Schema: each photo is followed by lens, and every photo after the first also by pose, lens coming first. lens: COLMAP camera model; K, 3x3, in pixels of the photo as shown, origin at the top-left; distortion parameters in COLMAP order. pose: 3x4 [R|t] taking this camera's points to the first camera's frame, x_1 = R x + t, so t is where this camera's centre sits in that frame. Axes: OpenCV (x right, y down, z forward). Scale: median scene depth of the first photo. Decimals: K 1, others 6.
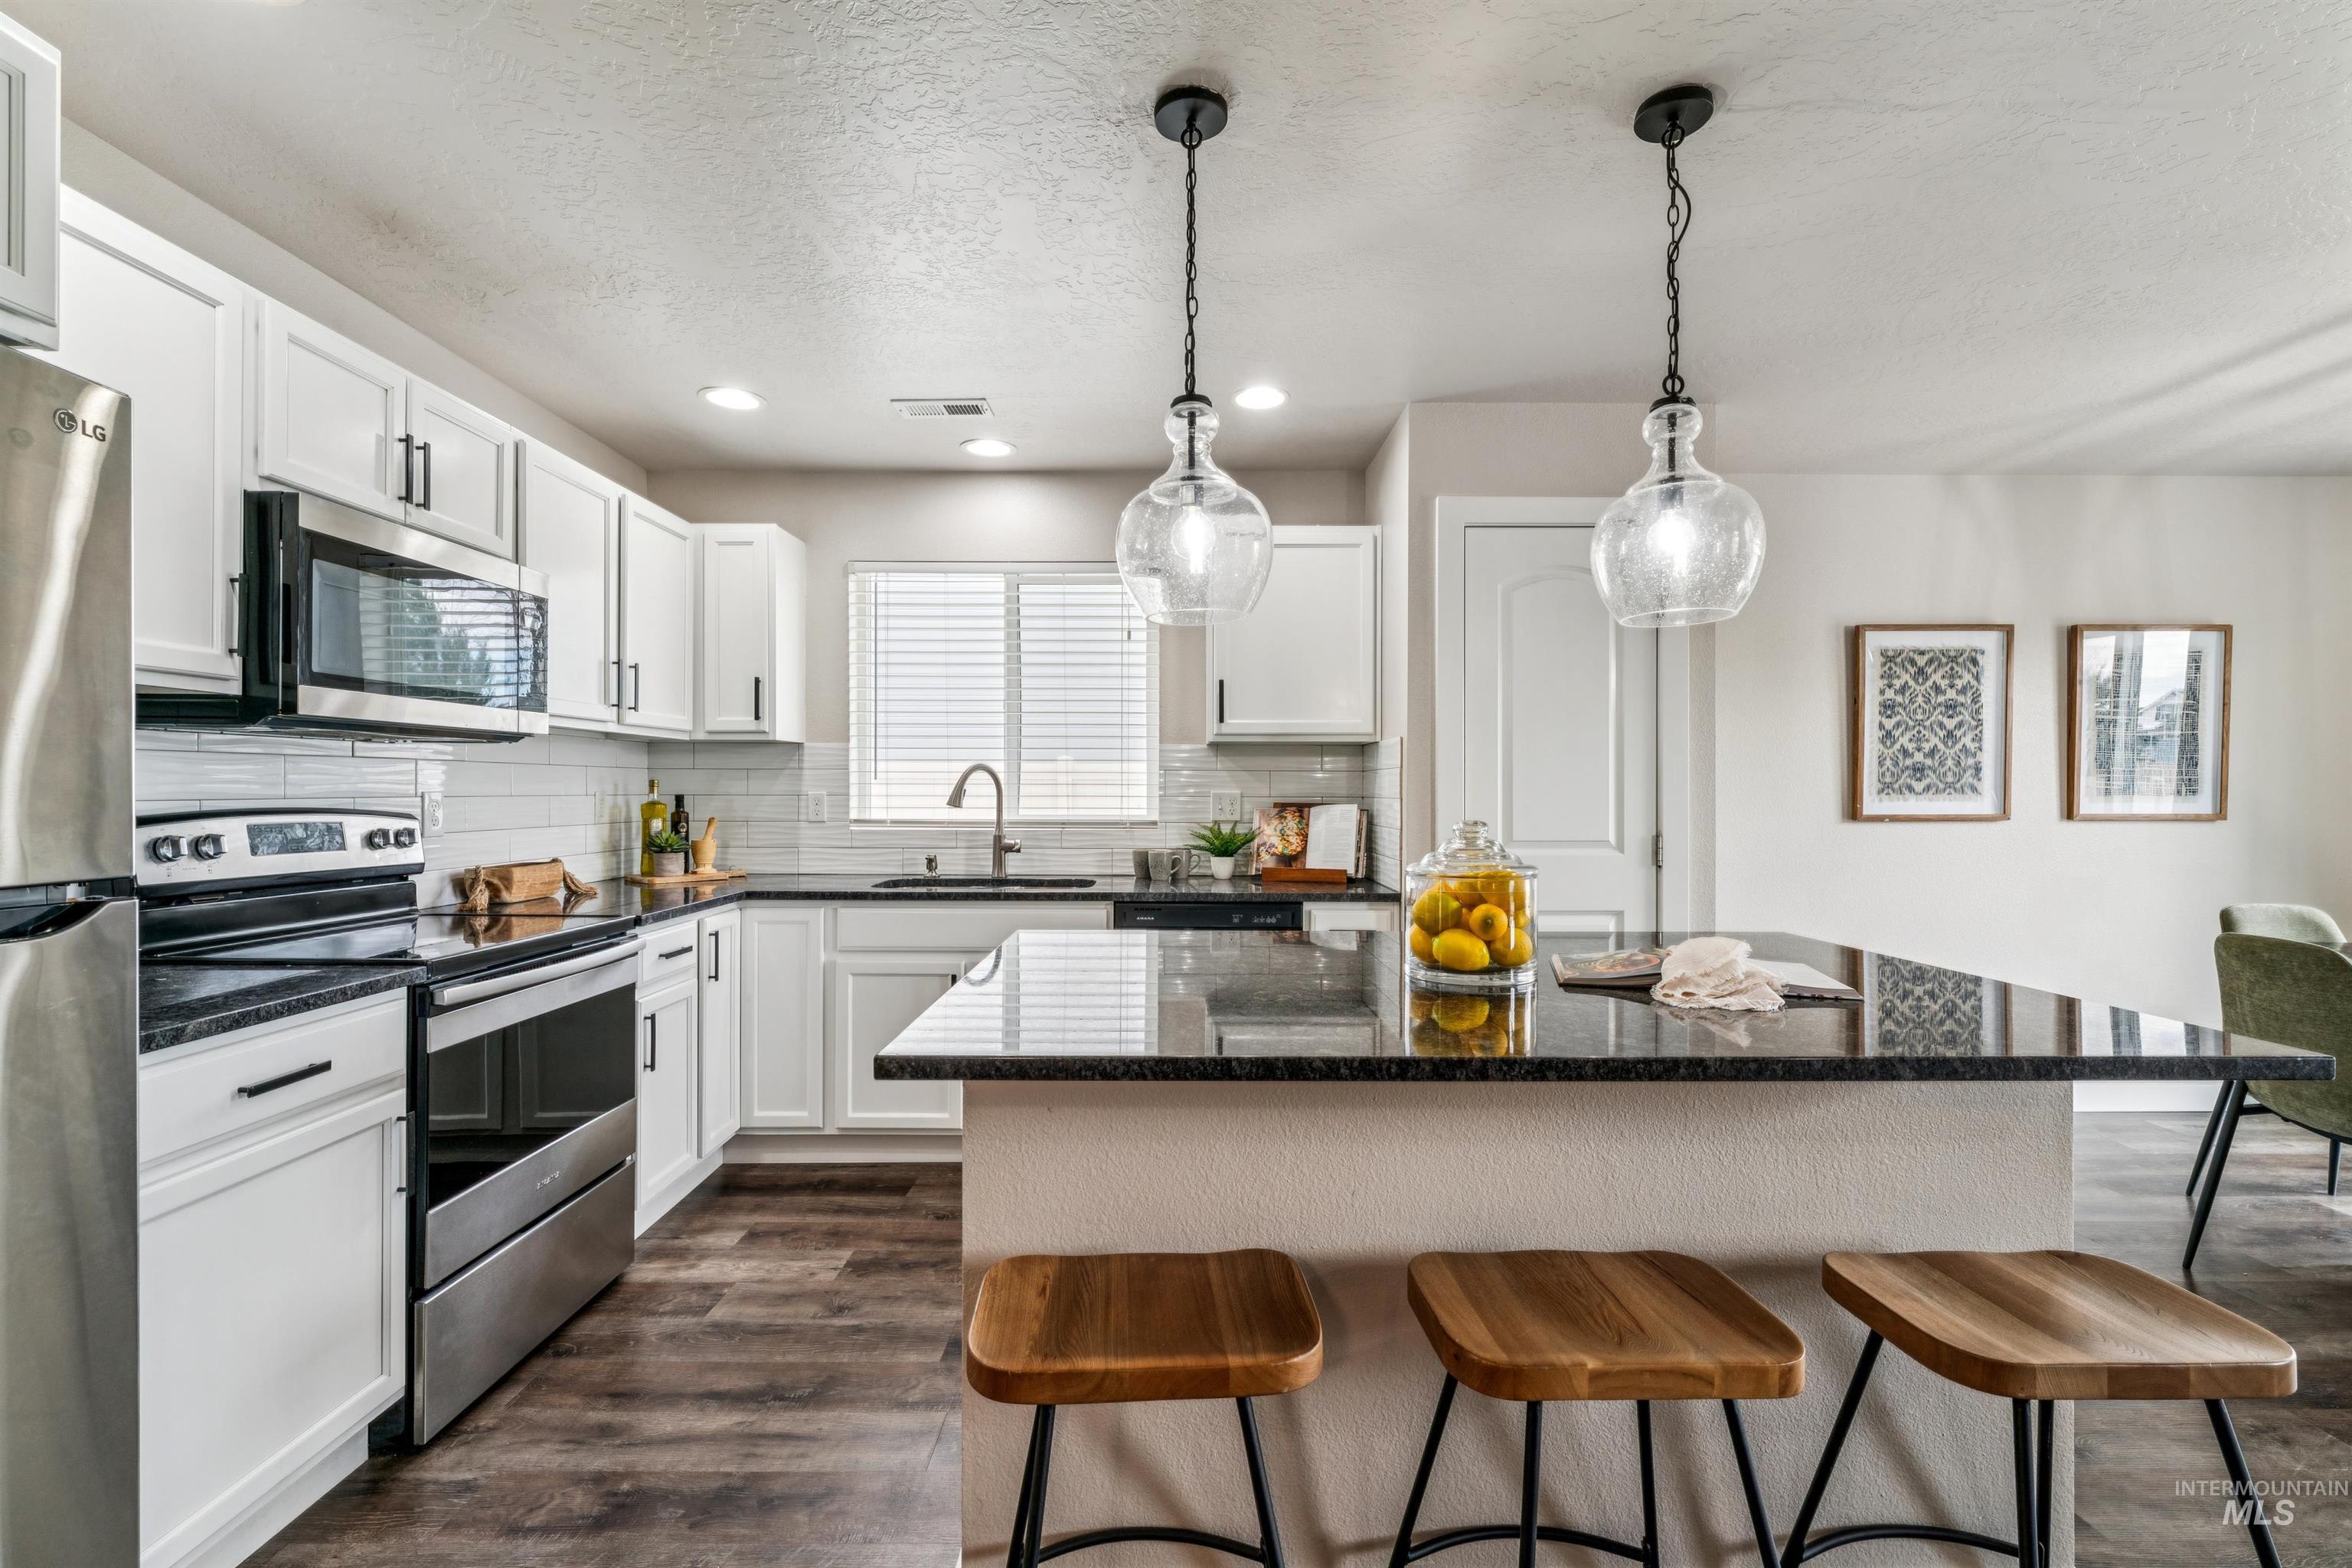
lens RADIAL K [[1049.0, 0, 1175.8], [0, 1049.0, 786.8], [0, 0, 1]] dist [-0.001847, -0.000494]
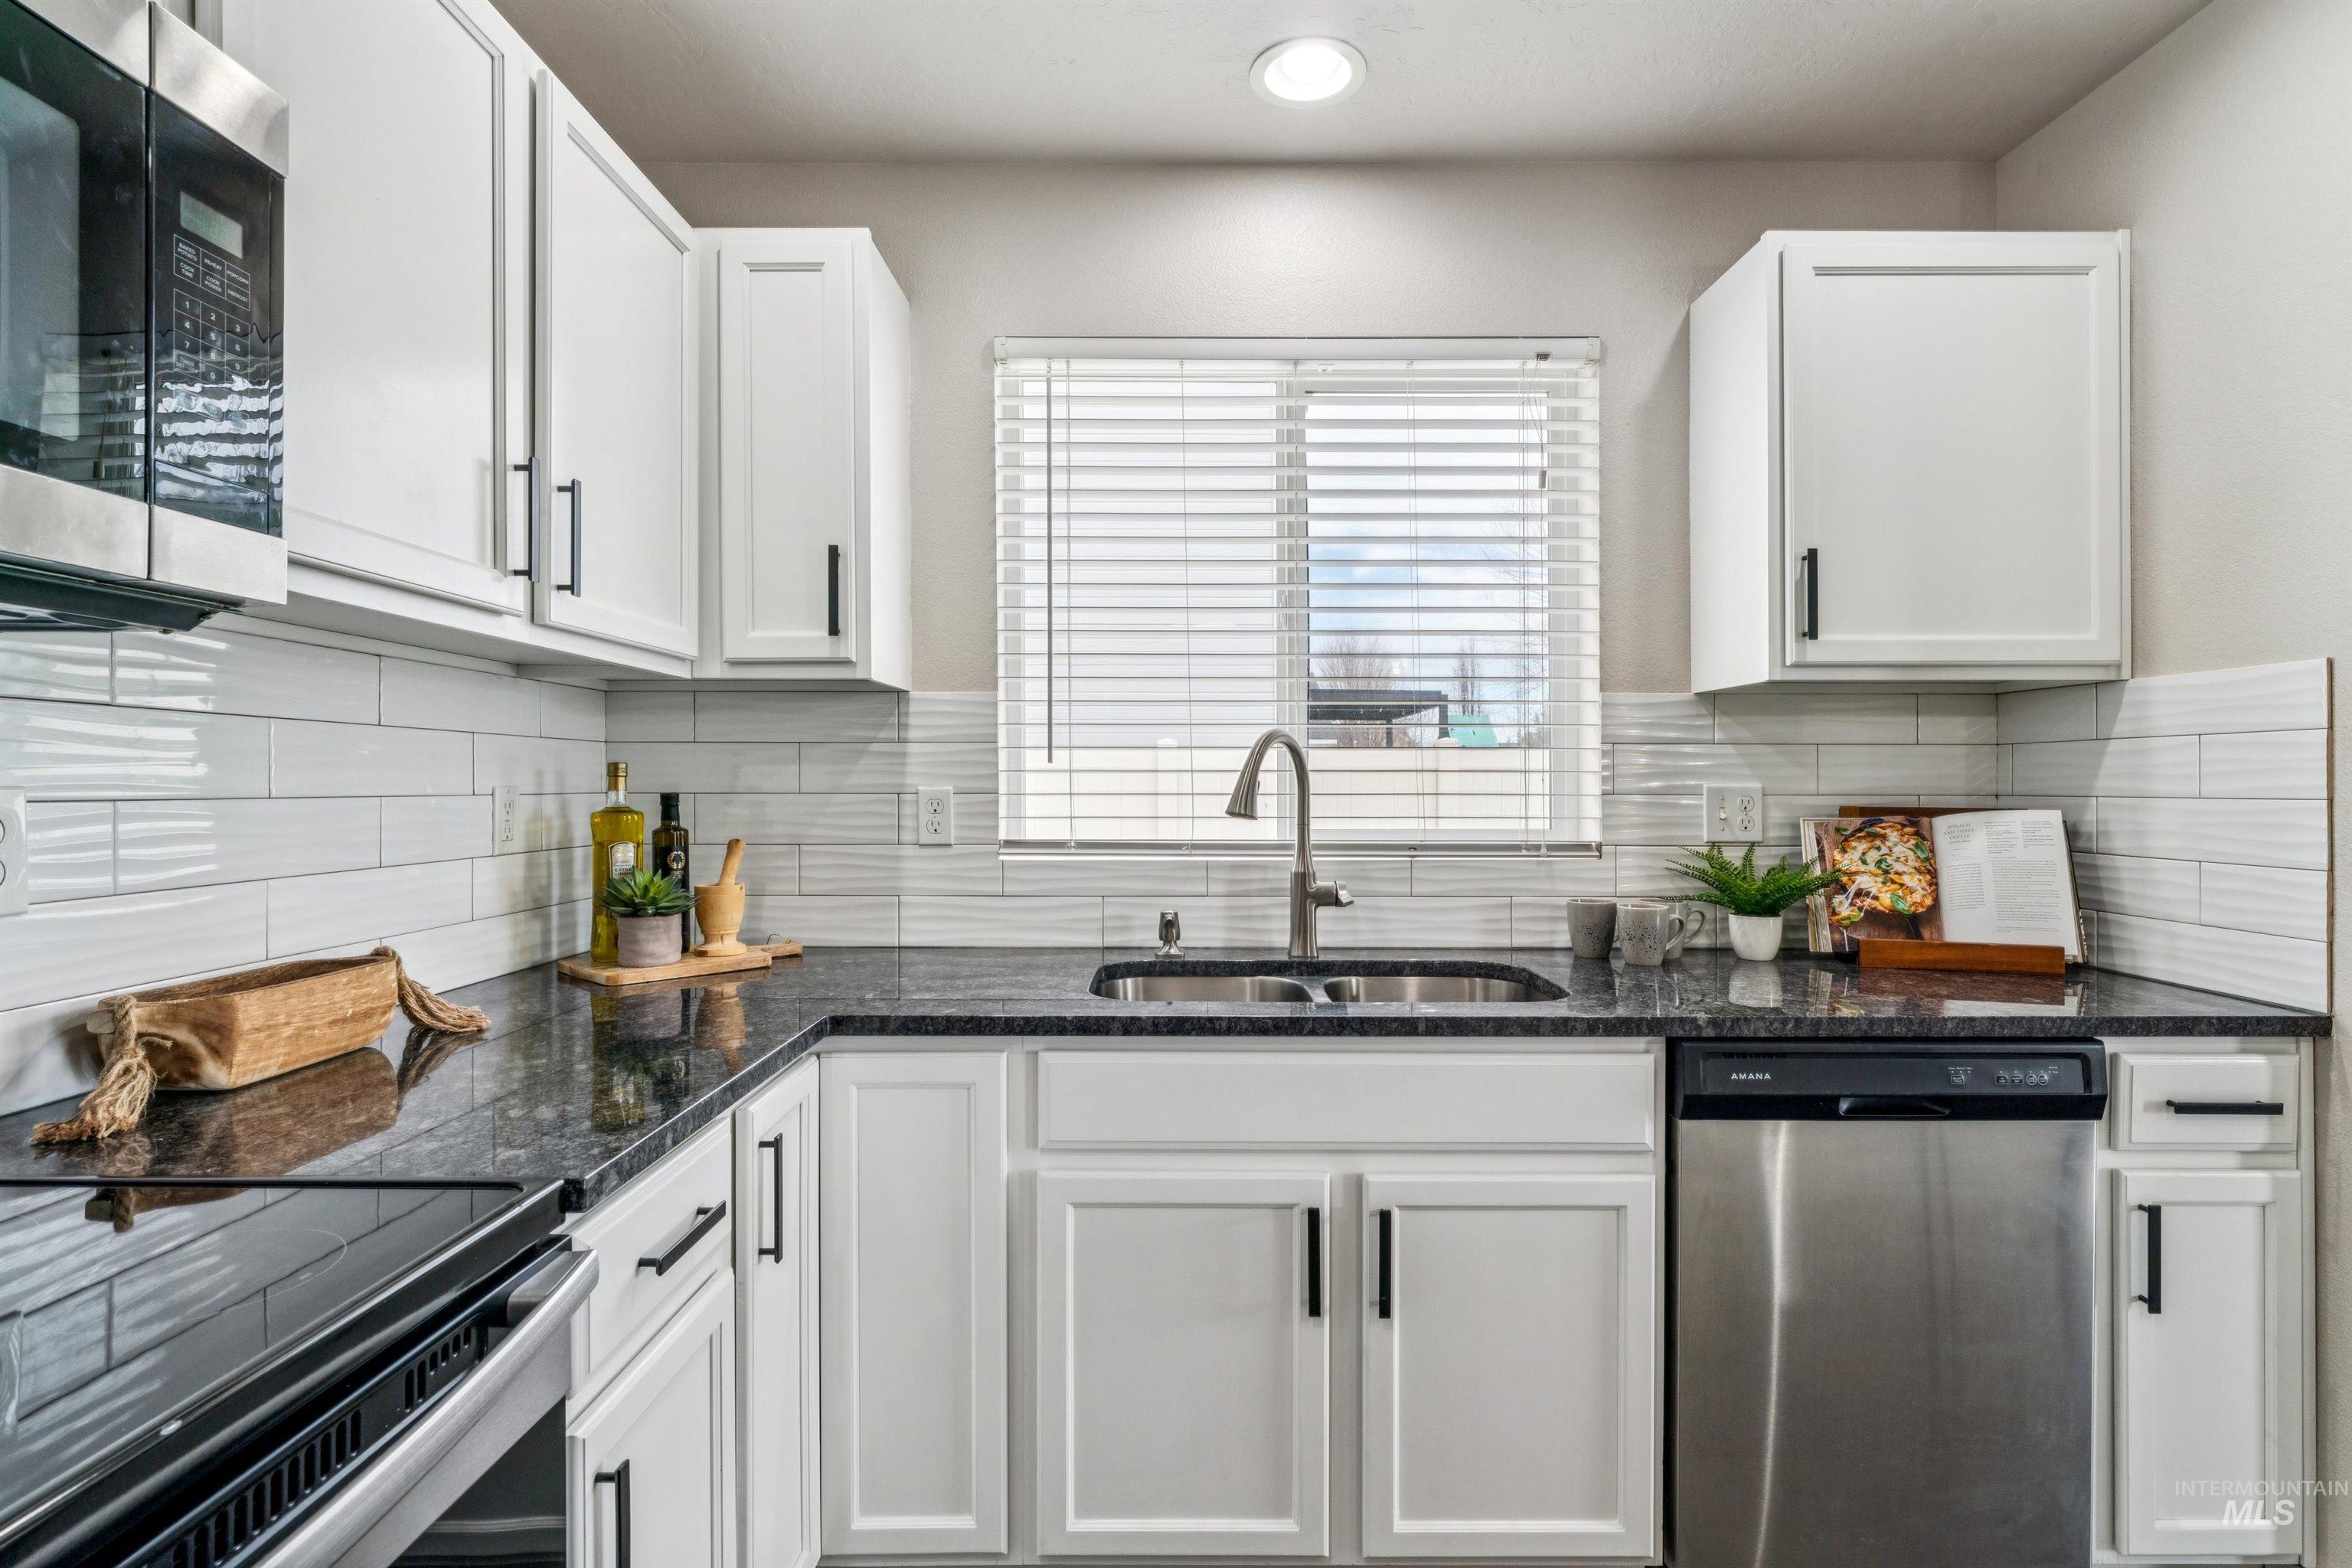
lens RADIAL K [[1147.1, 0, 1184.1], [0, 1147.1, 792.0], [0, 0, 1]] dist [-0.002837, -0.000417]
pose [[0.999999, -0.001319, -0.000948, -0.237930], [0.001327, 0.999960, 0.008878, 0.002813], [0.000936, -0.008880, 0.999960, 0.475657]]
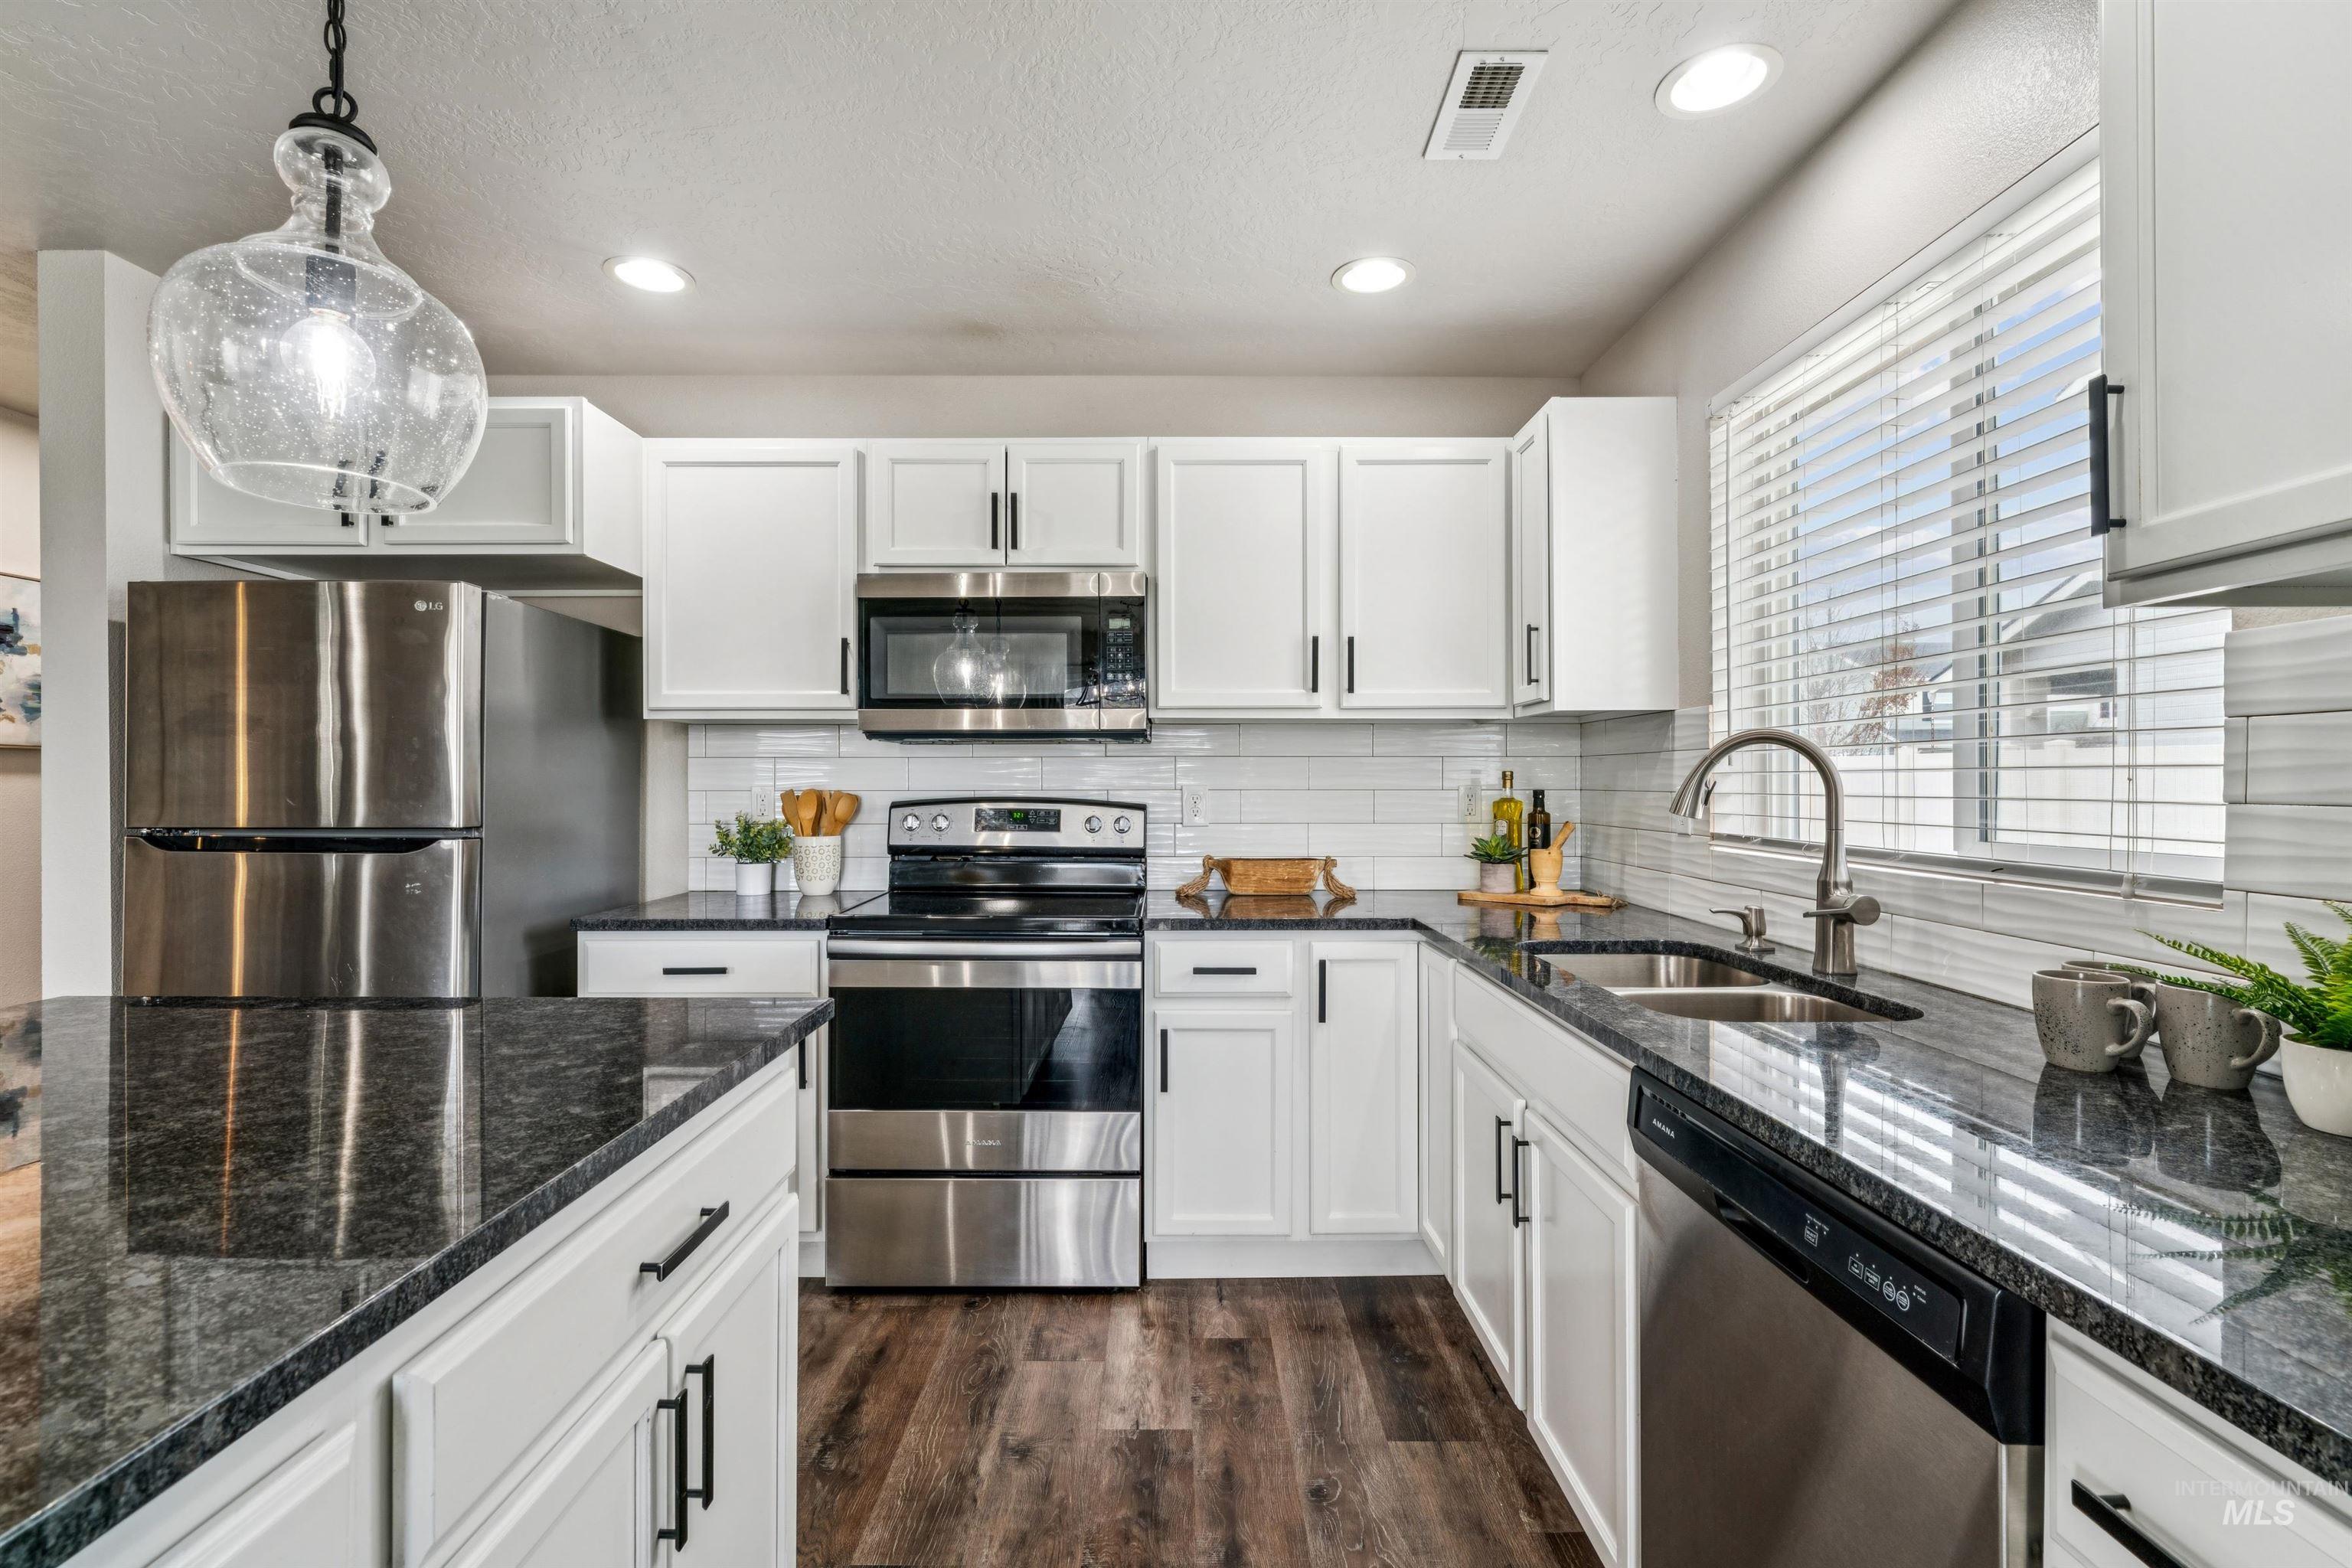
lens RADIAL K [[1061.8, 0, 1181.0], [0, 1061.8, 784.3], [0, 0, 1]] dist [-0.001419, -0.000101]
pose [[0.000472, -0.001351, -0.999999, 0.315483], [0.002679, 0.999995, -0.001350, 0.003707], [0.999996, -0.002678, 0.000476, 0.755935]]
